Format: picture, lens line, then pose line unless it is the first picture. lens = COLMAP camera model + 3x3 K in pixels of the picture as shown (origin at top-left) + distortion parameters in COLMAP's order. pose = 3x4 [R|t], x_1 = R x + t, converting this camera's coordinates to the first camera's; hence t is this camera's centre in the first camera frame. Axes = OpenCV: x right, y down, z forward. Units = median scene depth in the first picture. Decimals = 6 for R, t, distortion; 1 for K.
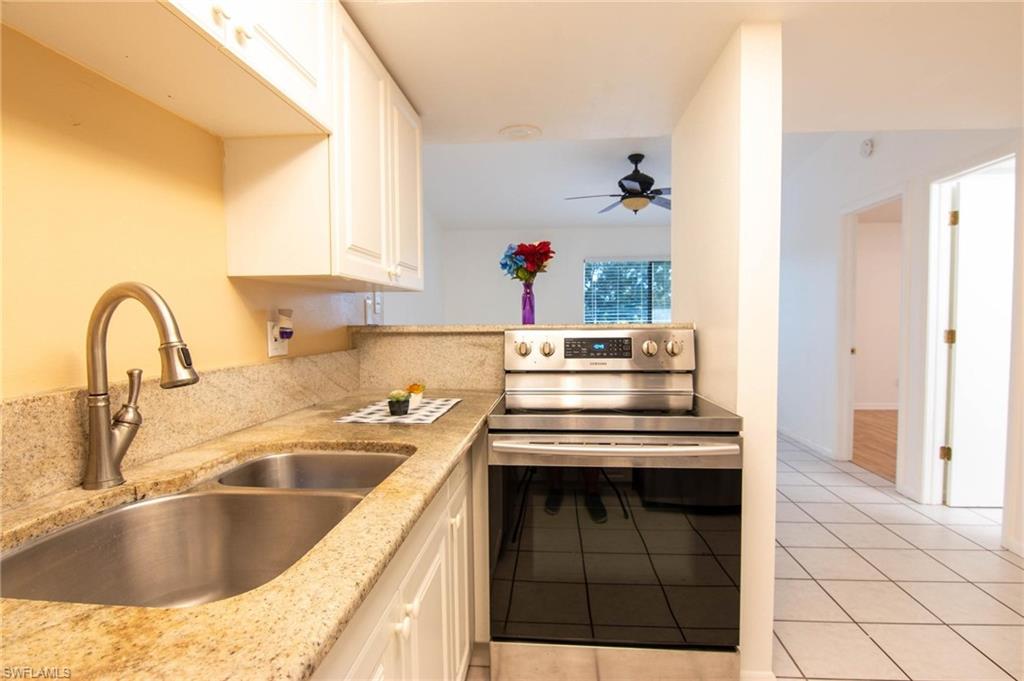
lens RADIAL K [[523.9, 0, 511.1], [0, 523.9, 340.3], [0, 0, 1]] dist [-0.010298, -0.003536]
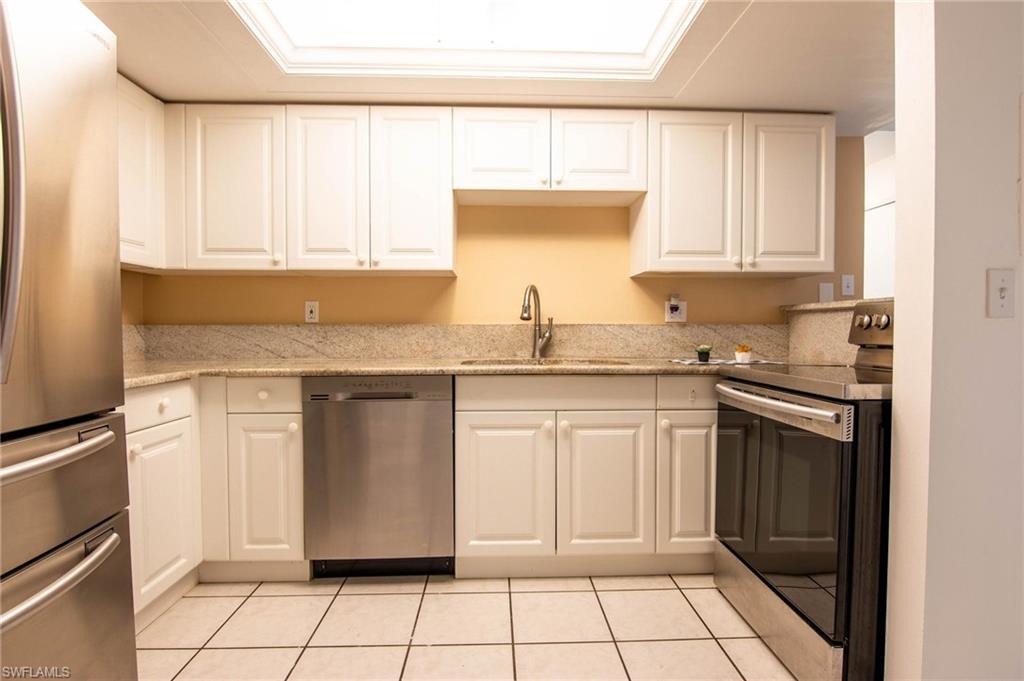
lens RADIAL K [[523.9, 0, 513.5], [0, 523.9, 346.6], [0, 0, 1]] dist [-0.010298, -0.003536]
pose [[0.130161, 0.041885, -0.990608, 1.145596], [-0.043165, 0.998399, 0.036543, 0.069489], [0.990553, 0.038003, 0.131760, 0.291480]]
